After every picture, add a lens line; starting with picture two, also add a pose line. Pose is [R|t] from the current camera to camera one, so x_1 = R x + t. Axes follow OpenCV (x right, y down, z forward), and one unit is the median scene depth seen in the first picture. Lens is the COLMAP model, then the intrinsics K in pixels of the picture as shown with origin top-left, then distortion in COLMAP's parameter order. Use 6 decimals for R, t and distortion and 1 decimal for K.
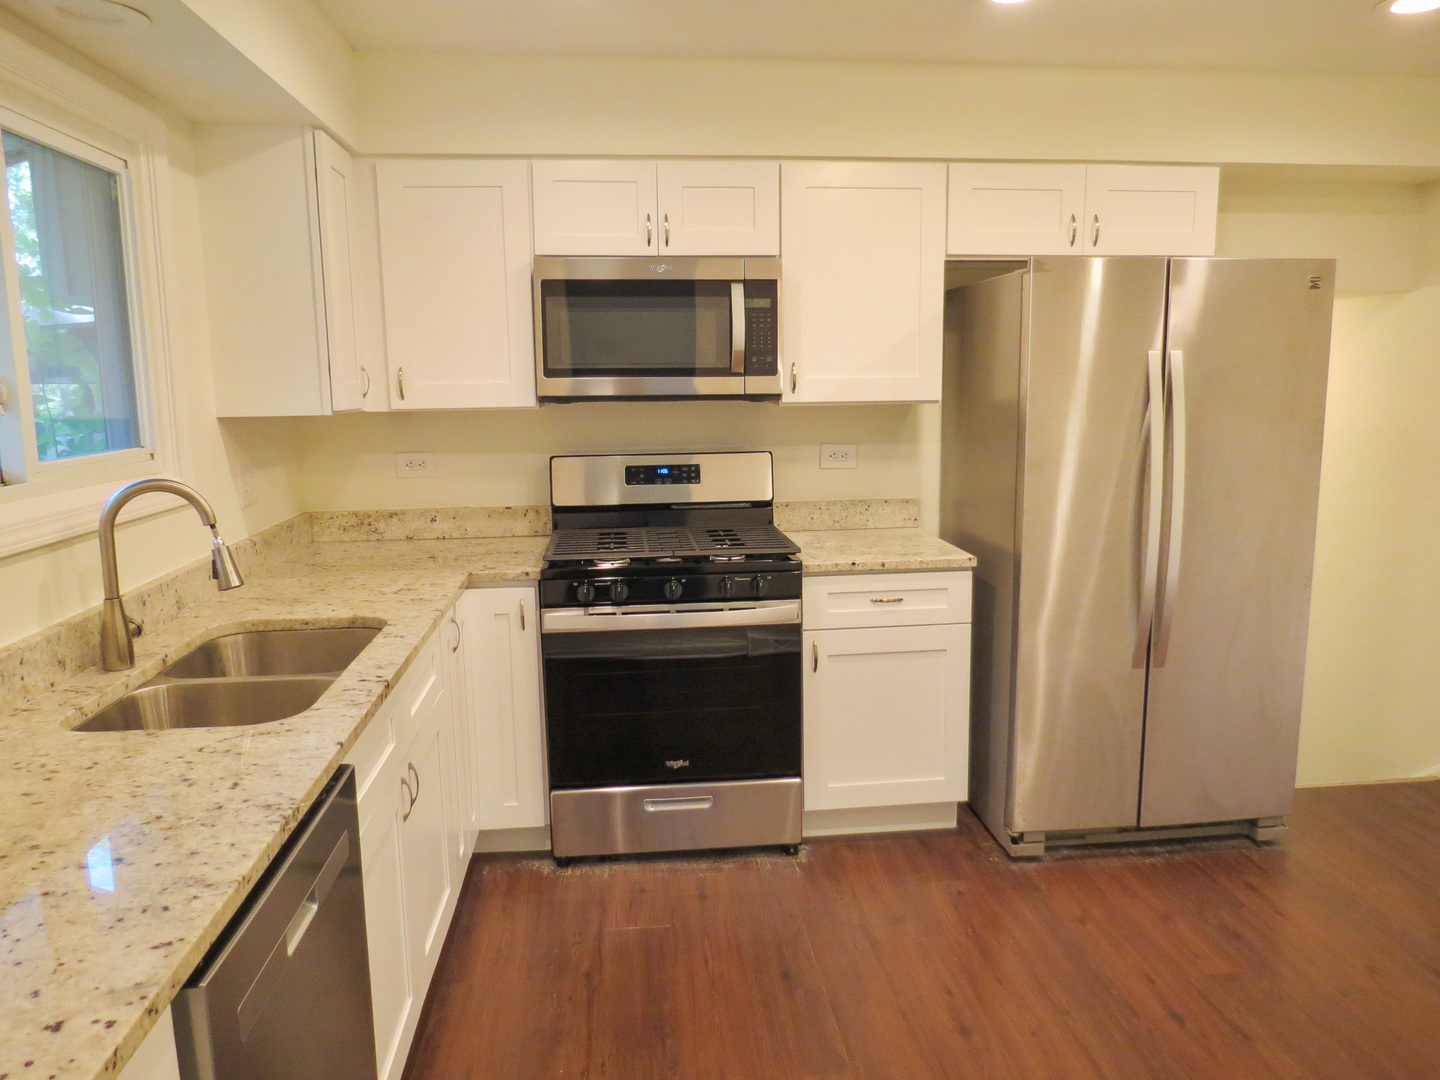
lens RADIAL K [[1020.5, 0, 725.7], [0, 1020.5, 540.2], [0, 0, 1]] dist [-0.027805, 0.006541]
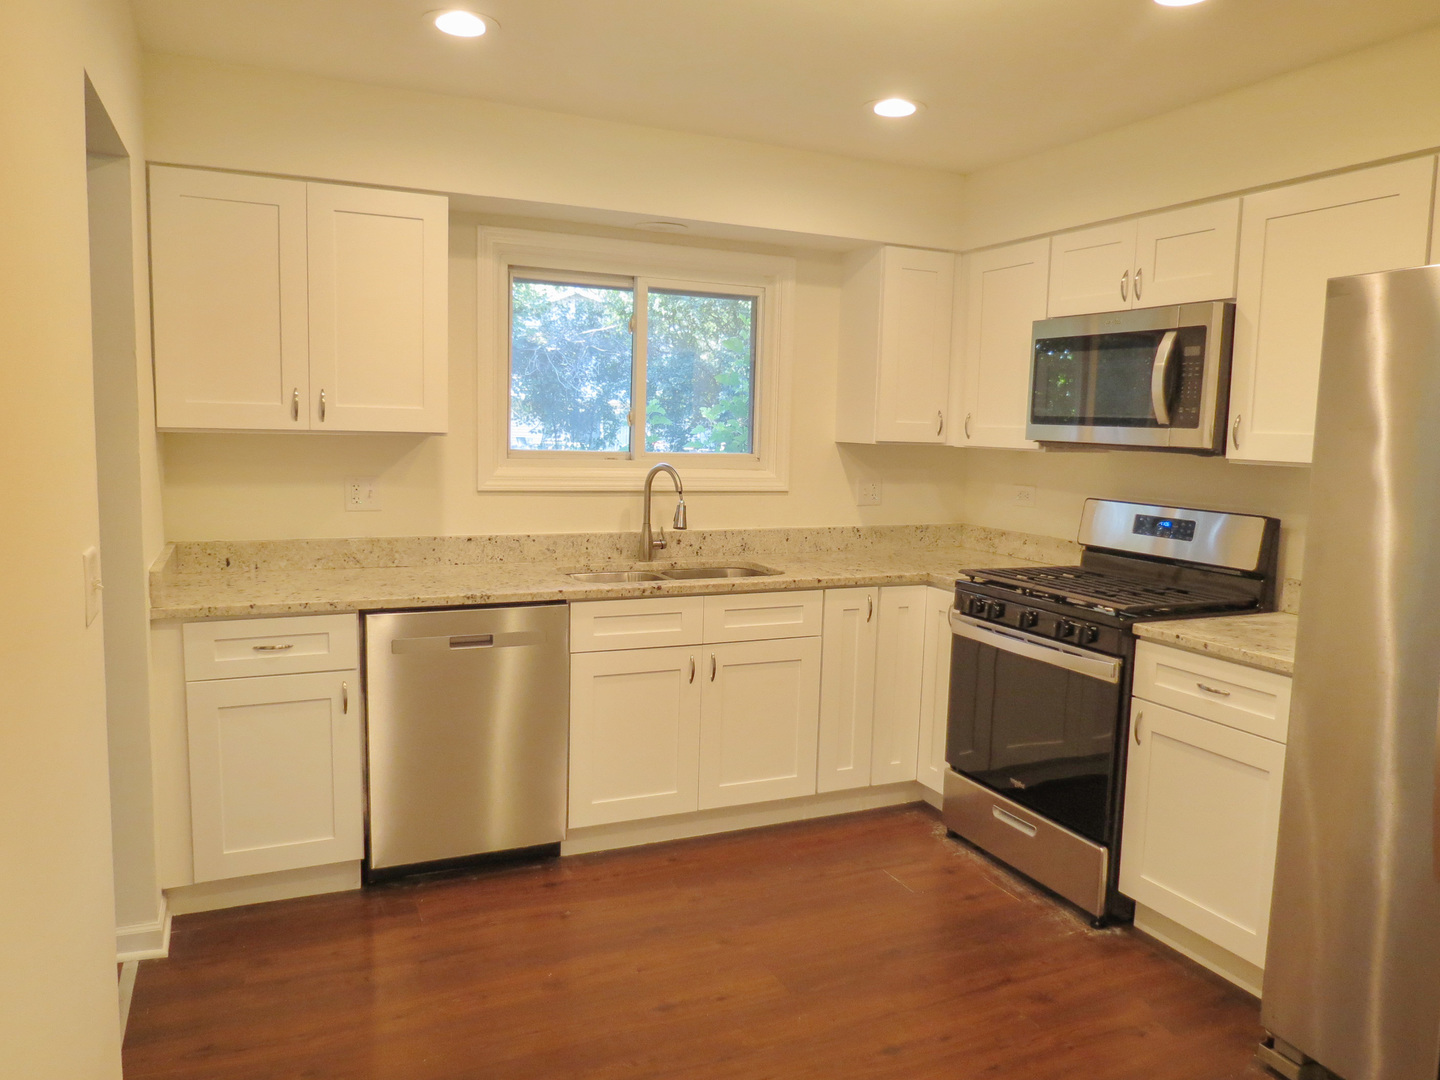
lens RADIAL K [[1021.1, 0, 720.0], [0, 1021.1, 540.0], [0, 0, 1]] dist [-0.041191, 0.035335]
pose [[0.319427, 0.128844, -0.938811, 0.801174], [-0.183361, 0.980393, 0.072162, -0.049460], [0.929702, 0.149091, 0.336789, 0.305638]]
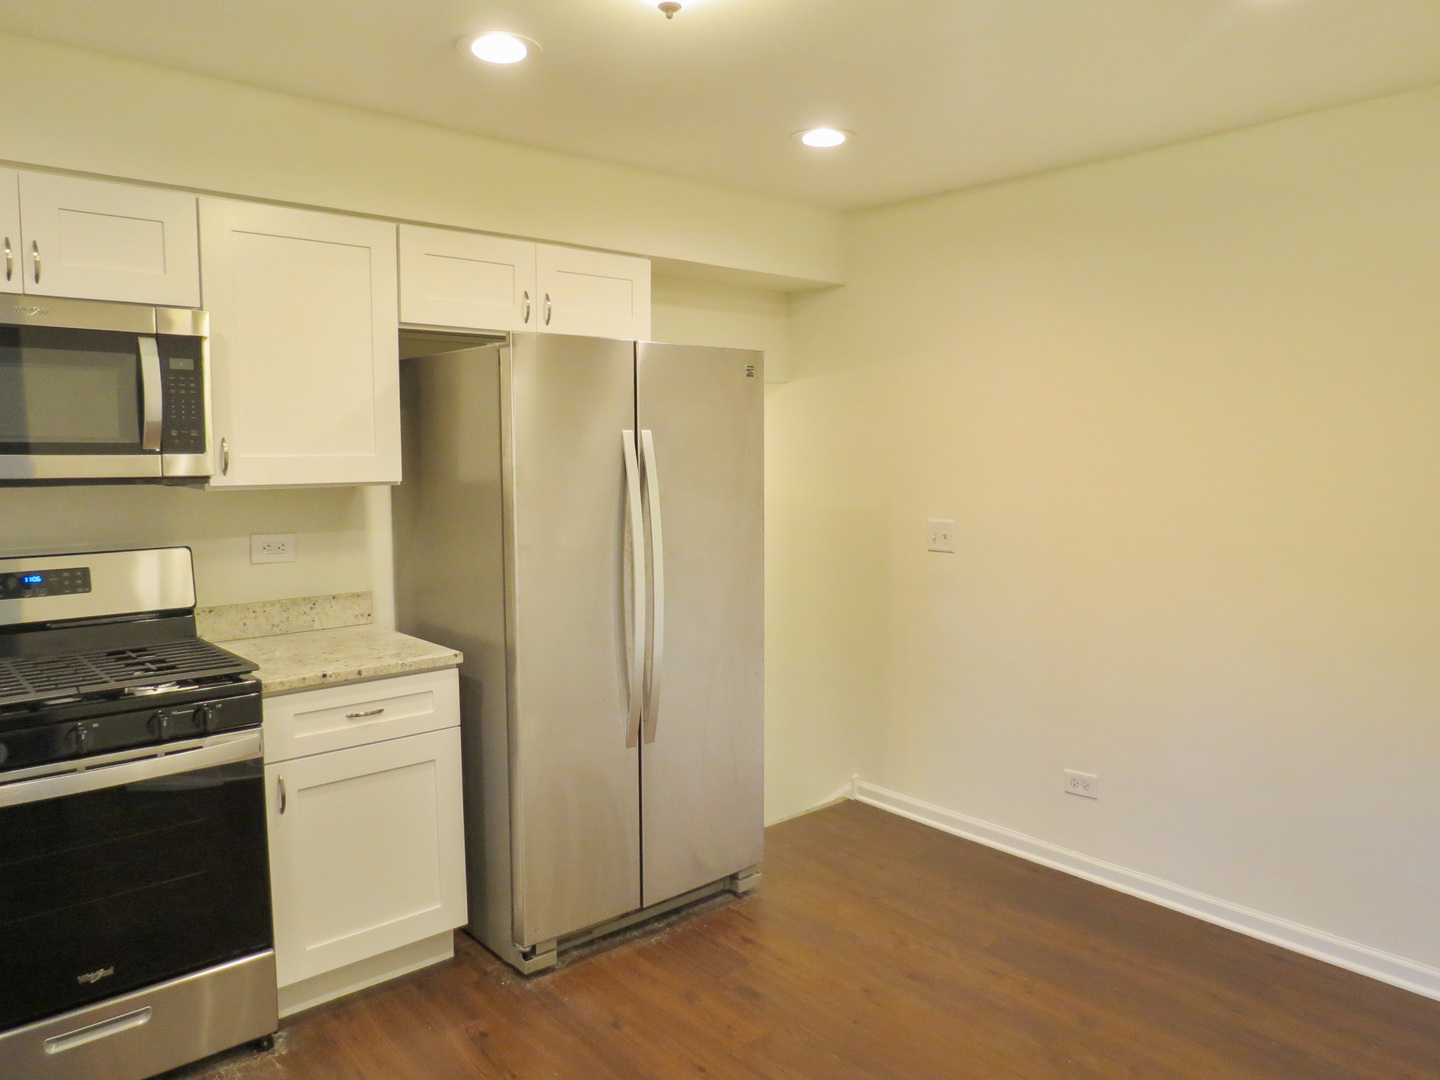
lens RADIAL K [[1021.1, 0, 720.0], [0, 1021.1, 540.0], [0, 0, 1]] dist [-0.041191, 0.035335]
pose [[0.815070, -0.043097, 0.577757, -0.085511], [0.086690, 0.995075, -0.048073, -0.019221], [-0.572840, 0.089269, 0.814792, 0.117172]]
